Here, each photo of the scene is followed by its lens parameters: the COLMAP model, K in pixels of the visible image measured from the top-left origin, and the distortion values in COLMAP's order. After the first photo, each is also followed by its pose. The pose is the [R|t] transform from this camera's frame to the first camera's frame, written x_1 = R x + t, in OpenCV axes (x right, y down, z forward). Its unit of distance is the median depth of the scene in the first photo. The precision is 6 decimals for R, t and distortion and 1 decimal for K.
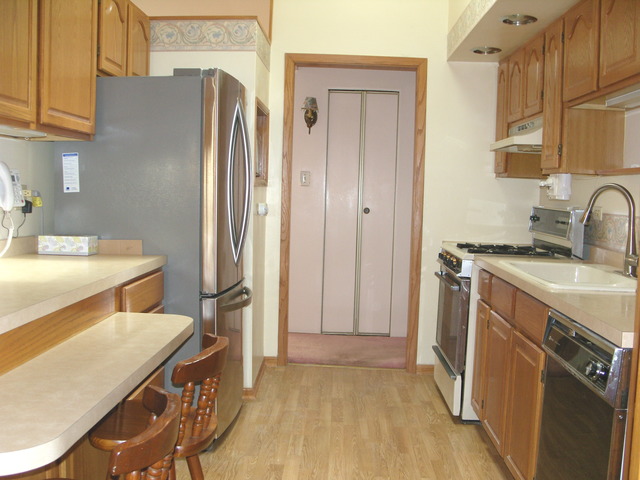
lens RADIAL K [[710.6, 0, 320.0], [0, 710.6, 240.0], [0, 0, 1]] dist [-0.239932, 0.345372]
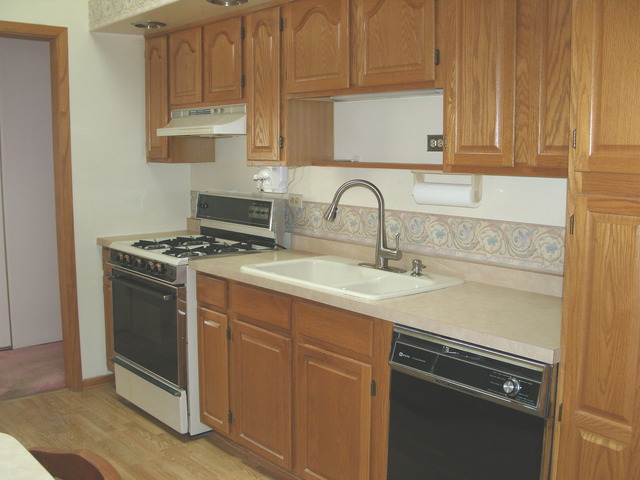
lens RADIAL K [[710.6, 0, 320.0], [0, 710.6, 240.0], [0, 0, 1]] dist [-0.239932, 0.345372]
pose [[0.741292, -0.120632, 0.660253, -0.244625], [0.073311, 0.992383, 0.099005, -0.078294], [-0.667167, -0.024988, 0.744489, 0.205459]]
